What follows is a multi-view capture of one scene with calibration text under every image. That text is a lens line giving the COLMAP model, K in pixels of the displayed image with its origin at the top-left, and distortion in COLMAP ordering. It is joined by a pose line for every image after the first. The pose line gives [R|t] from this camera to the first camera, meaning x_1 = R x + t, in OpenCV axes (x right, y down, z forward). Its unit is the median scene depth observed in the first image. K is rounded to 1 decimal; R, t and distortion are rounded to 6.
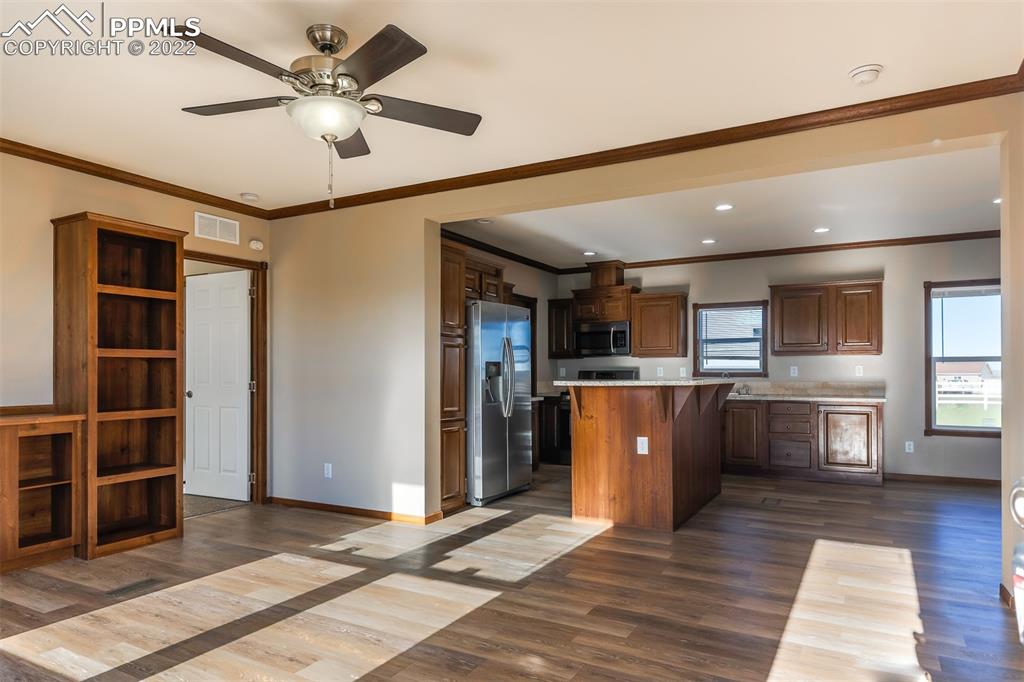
lens RADIAL K [[637.2, 0, 511.7], [0, 637.2, 365.9], [0, 0, 1]] dist [0.029138, -0.007487]
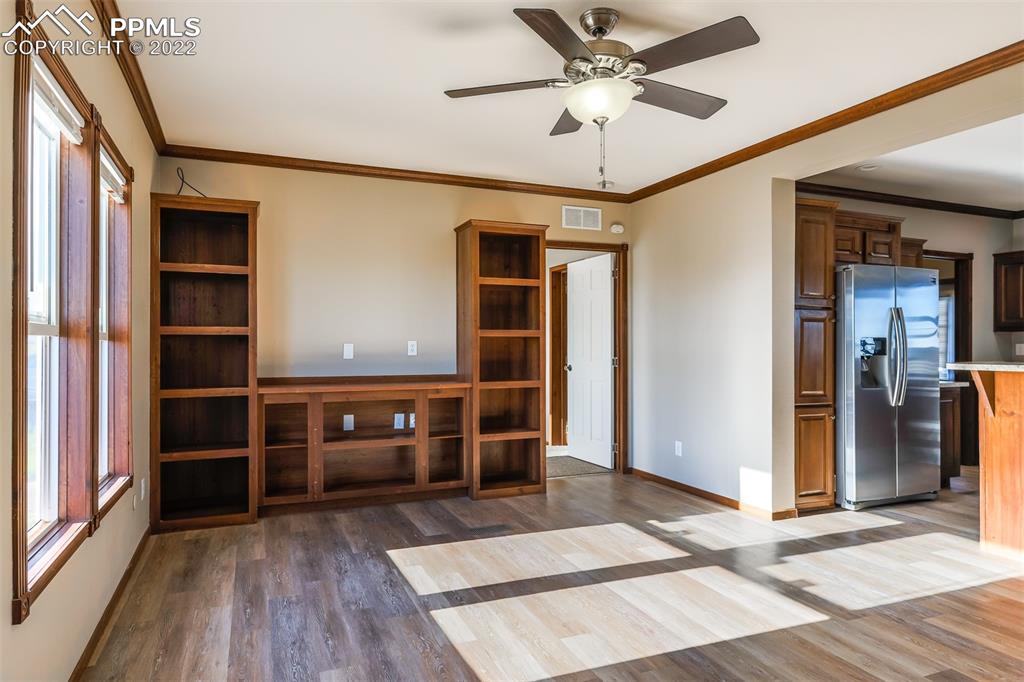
lens RADIAL K [[637.2, 0, 509.7], [0, 637.2, 343.5], [0, 0, 1]] dist [0.029138, -0.007487]
pose [[0.787782, -0.000072, -0.615955, 0.133504], [0.004338, 0.999976, 0.005431, -0.006388], [0.615939, -0.006950, 0.787763, 0.069322]]
